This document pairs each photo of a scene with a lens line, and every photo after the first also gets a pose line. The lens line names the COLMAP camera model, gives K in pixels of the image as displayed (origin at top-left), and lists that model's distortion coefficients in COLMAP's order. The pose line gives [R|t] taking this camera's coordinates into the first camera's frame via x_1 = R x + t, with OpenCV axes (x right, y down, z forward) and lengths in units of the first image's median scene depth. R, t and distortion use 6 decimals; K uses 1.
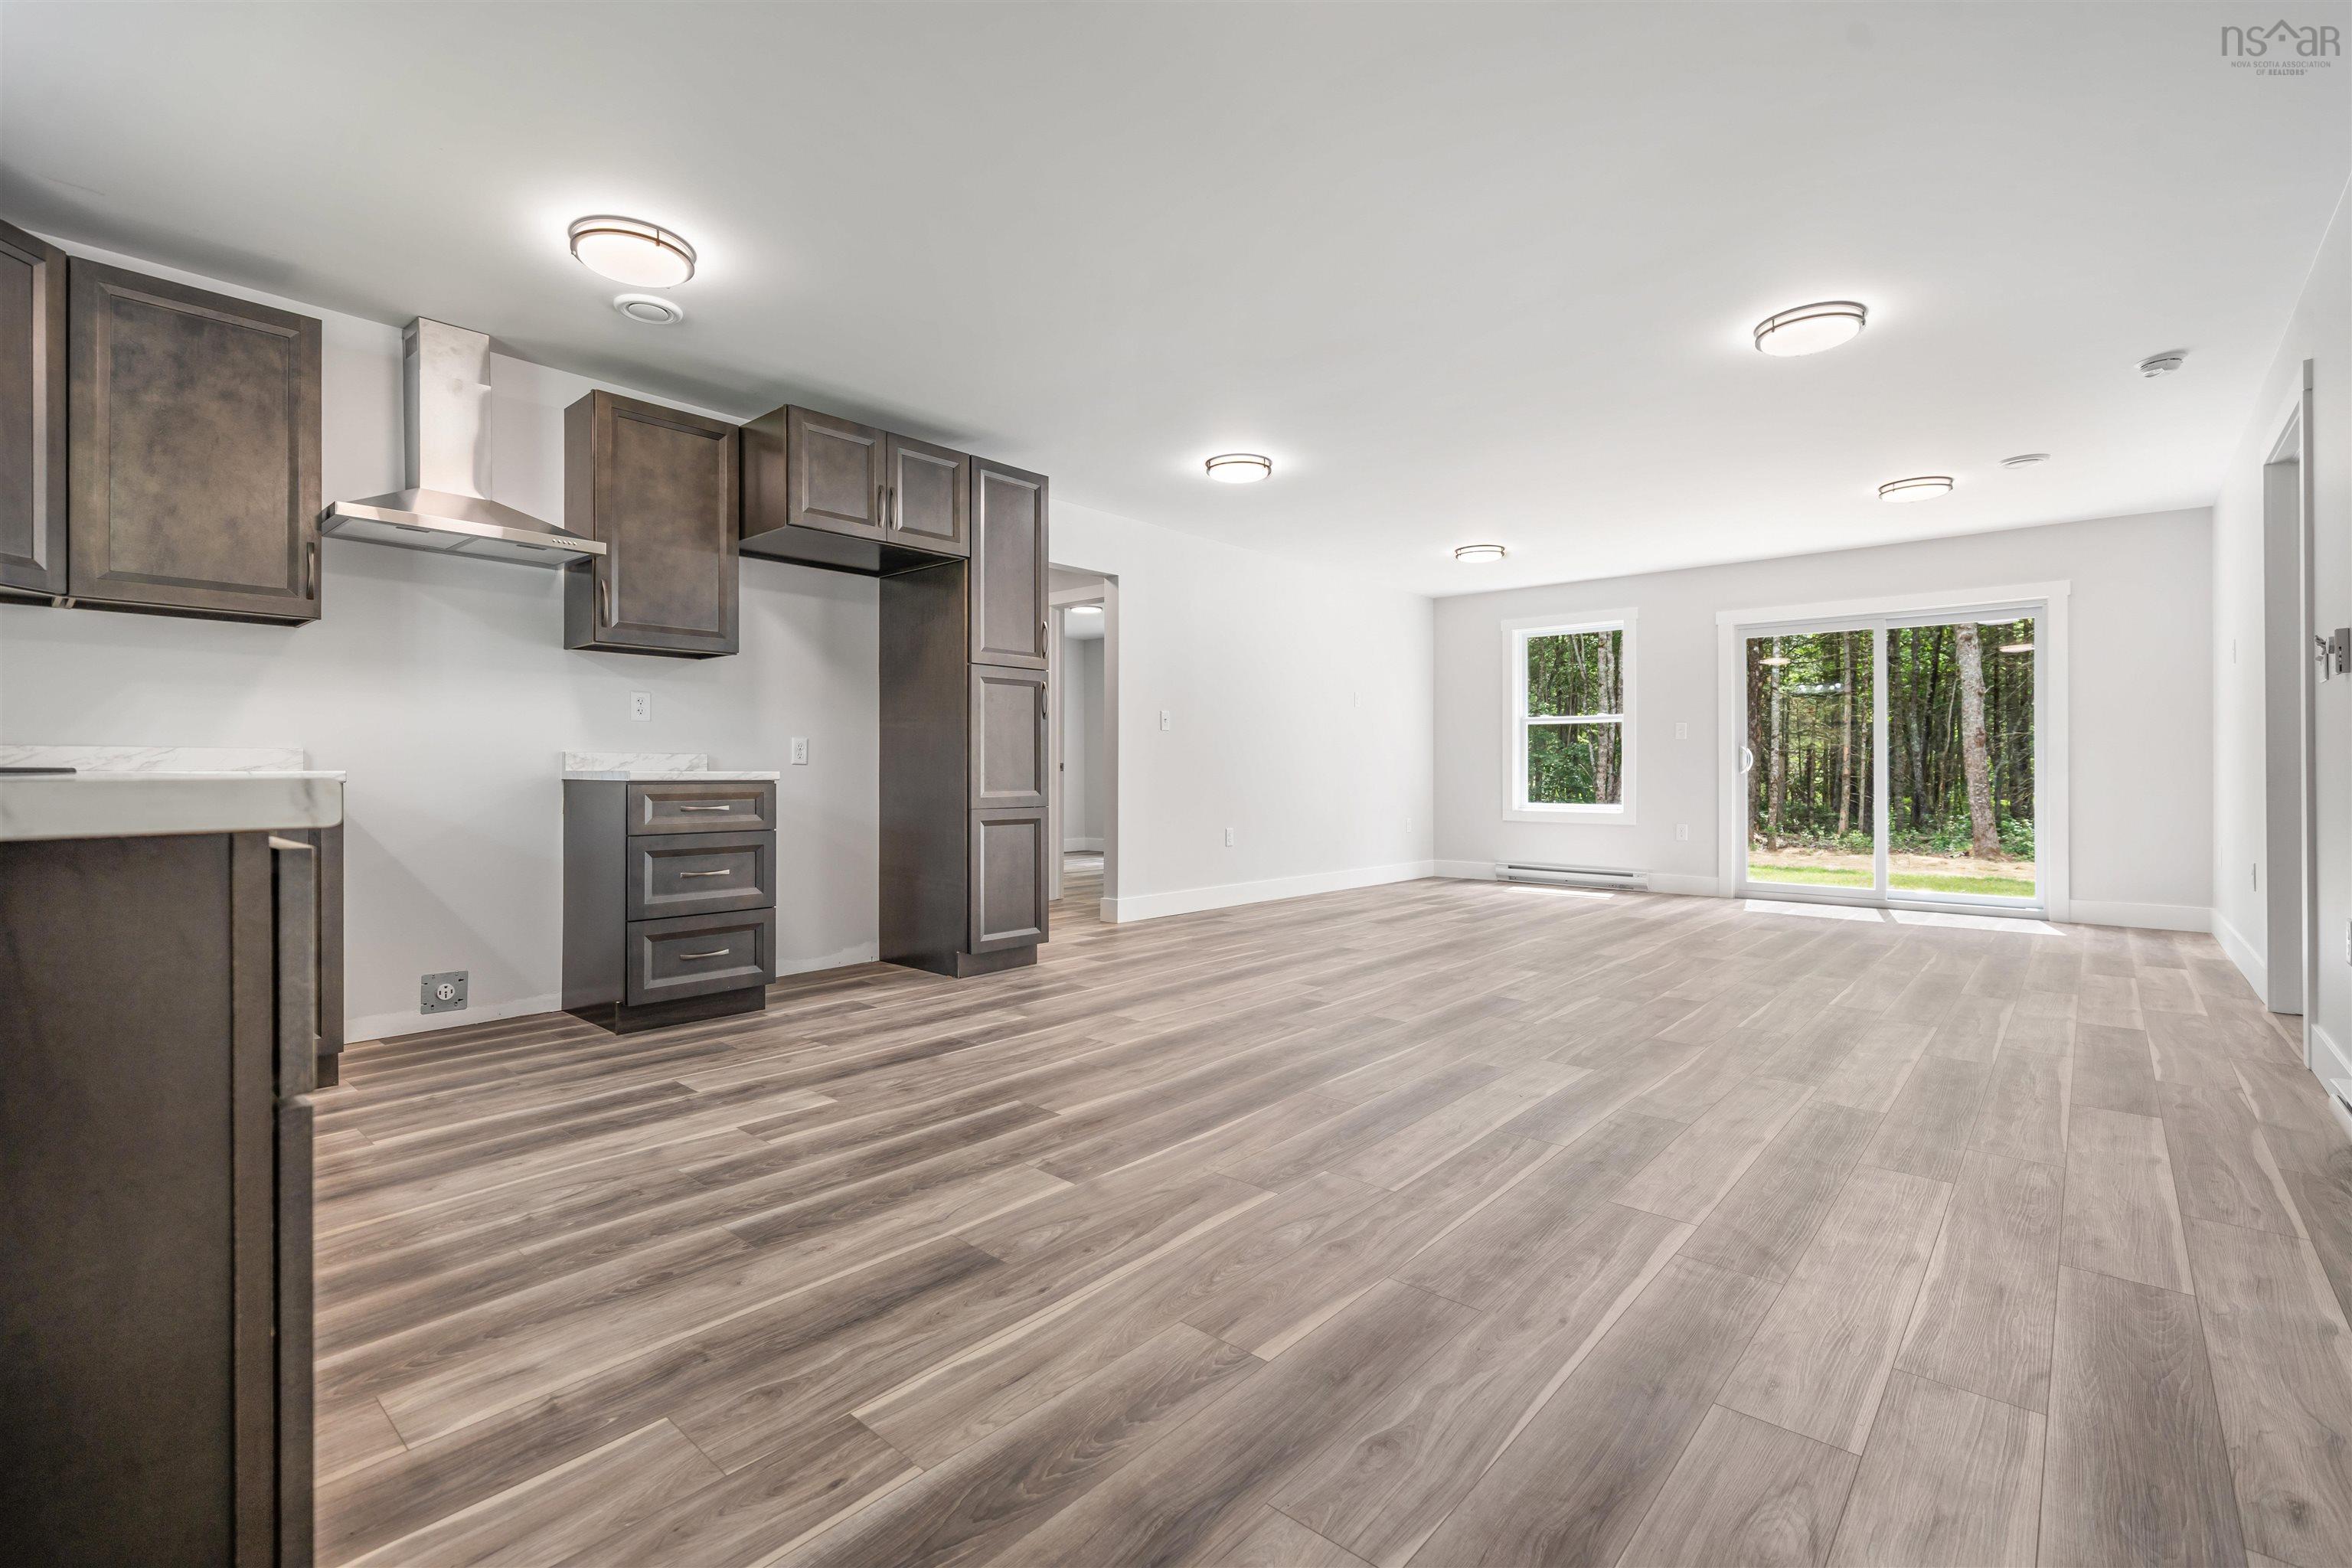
lens RADIAL K [[1046.6, 0, 1170.5], [0, 1046.6, 771.9], [0, 0, 1]] dist [-0.000601, -0.000347]
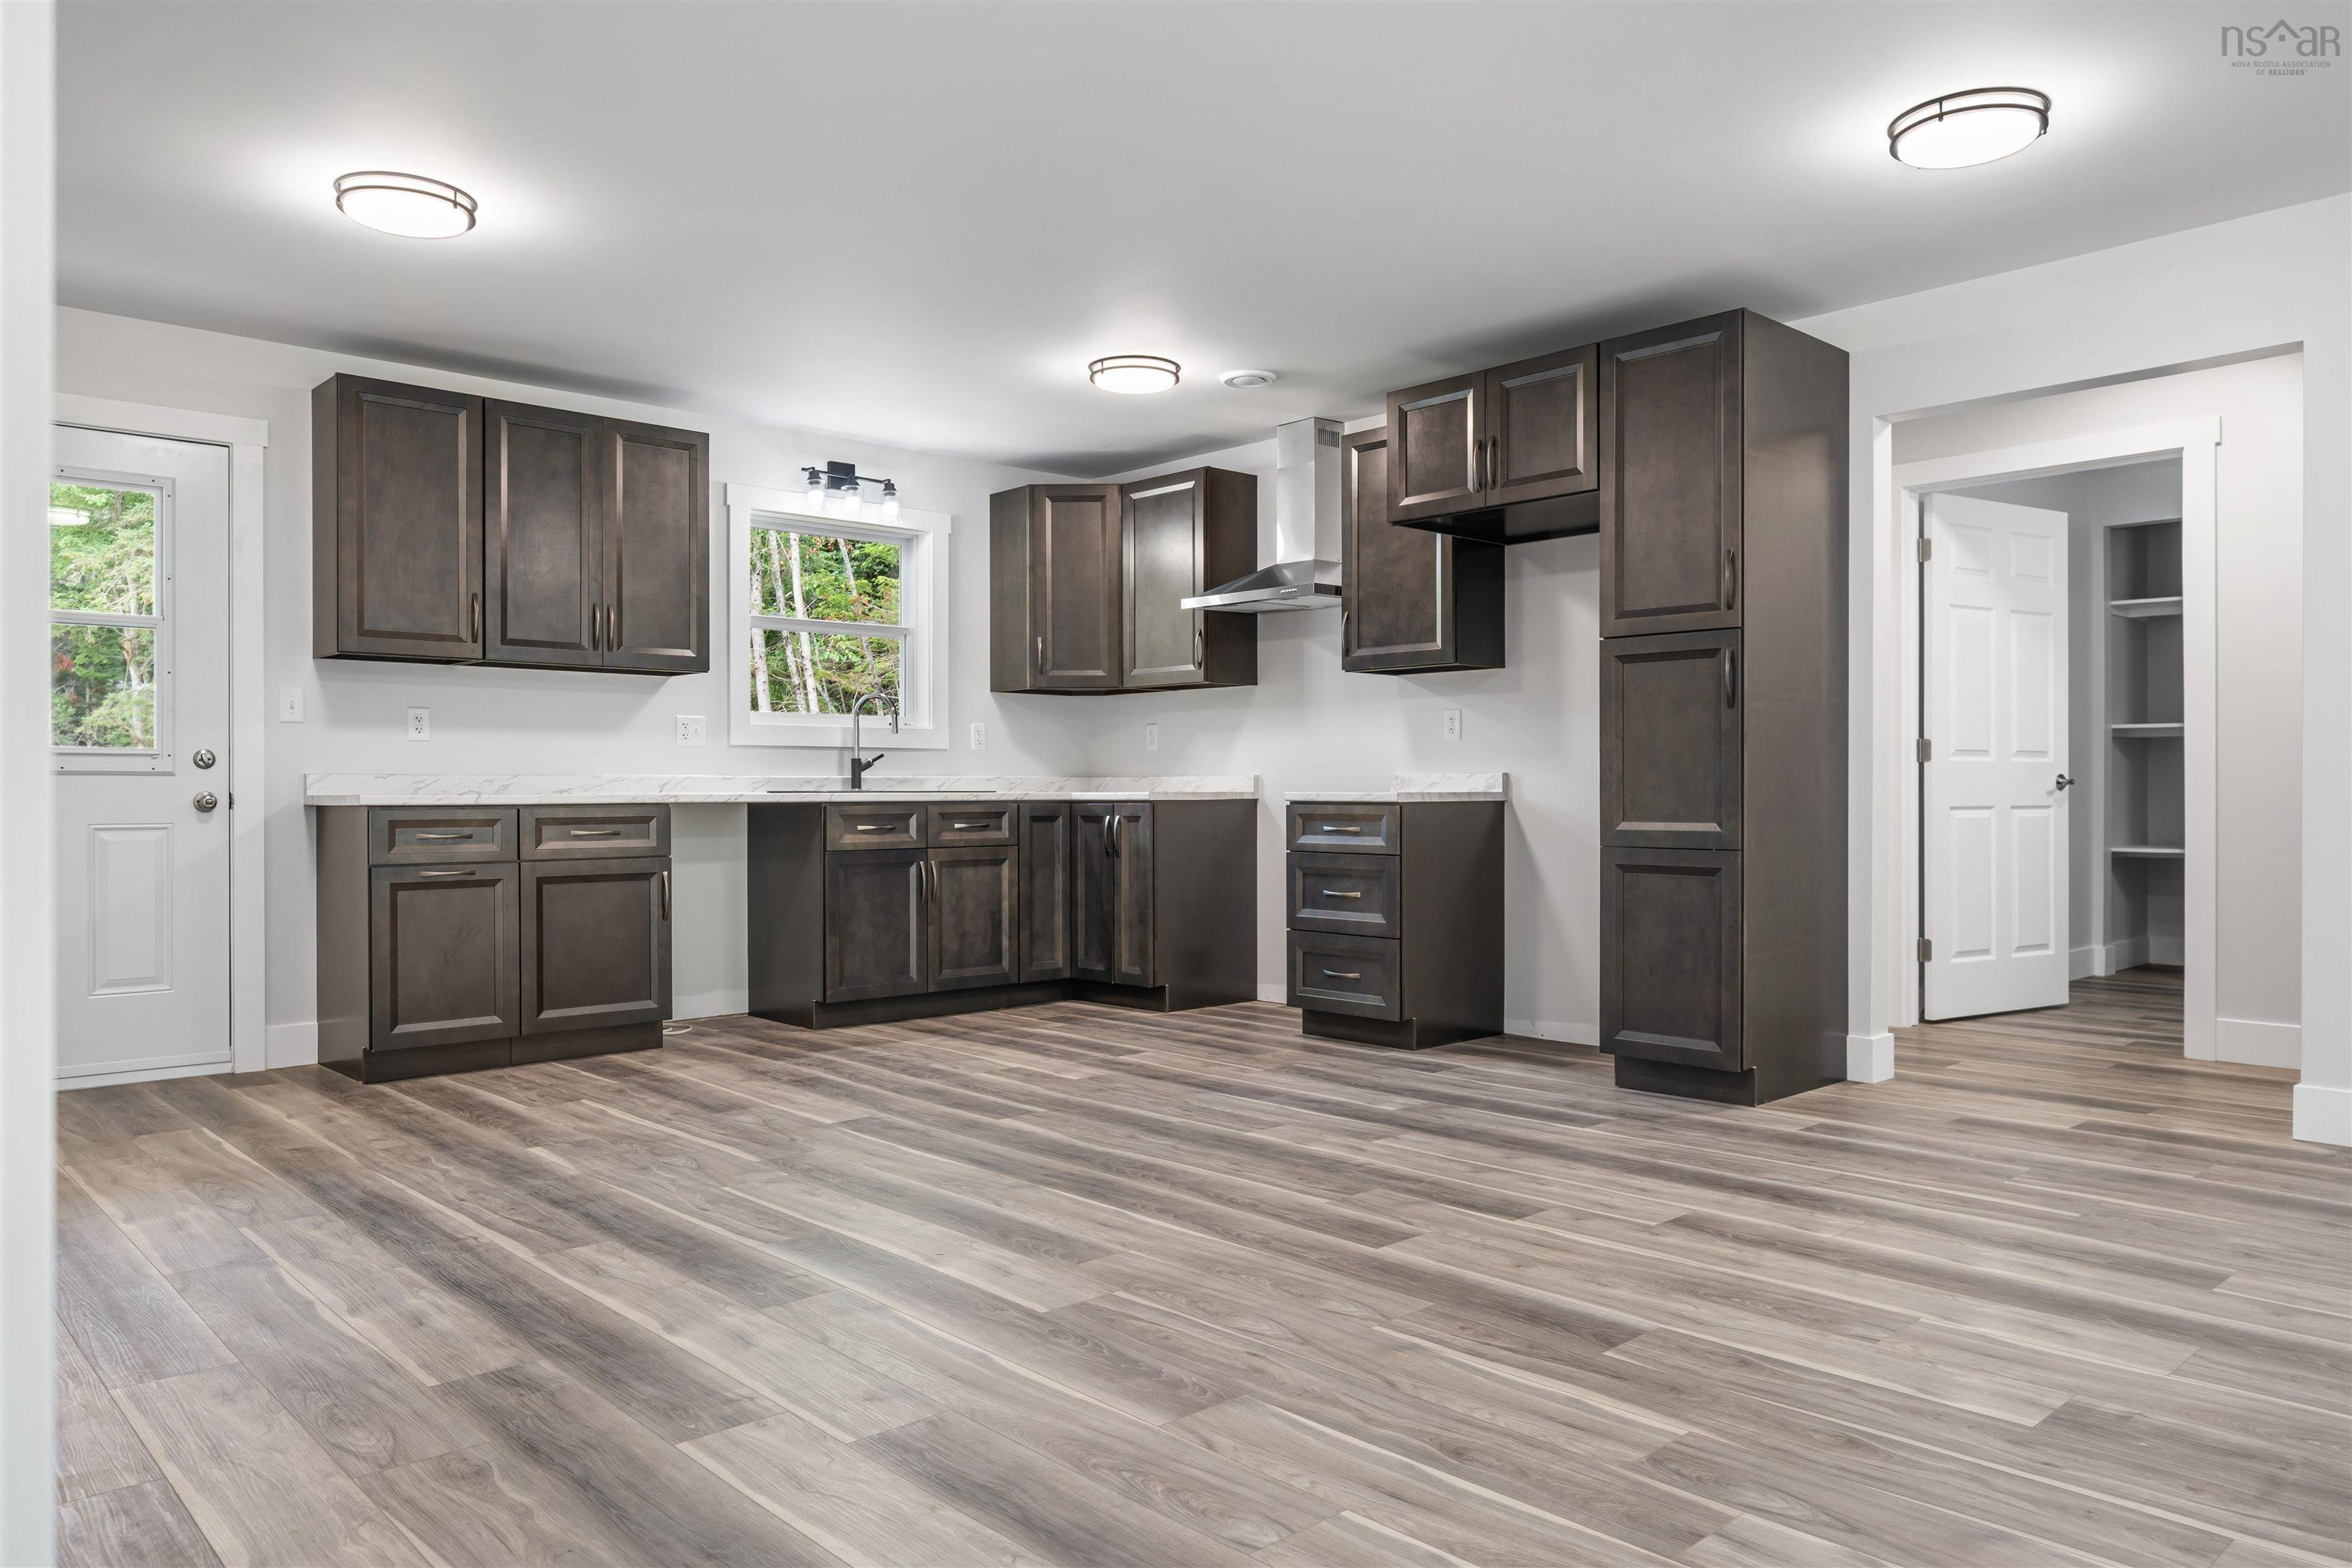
lens RADIAL K [[1572.9, 0, 1164.7], [0, 1572.9, 778.5], [0, 0, 1]] dist [-0.000004, 0.001729]
pose [[-0.104793, -0.006086, -0.994475, 1.208412], [0.000834, 0.999980, -0.006208, -0.004671], [0.994494, -0.001480, -0.104786, 1.107241]]
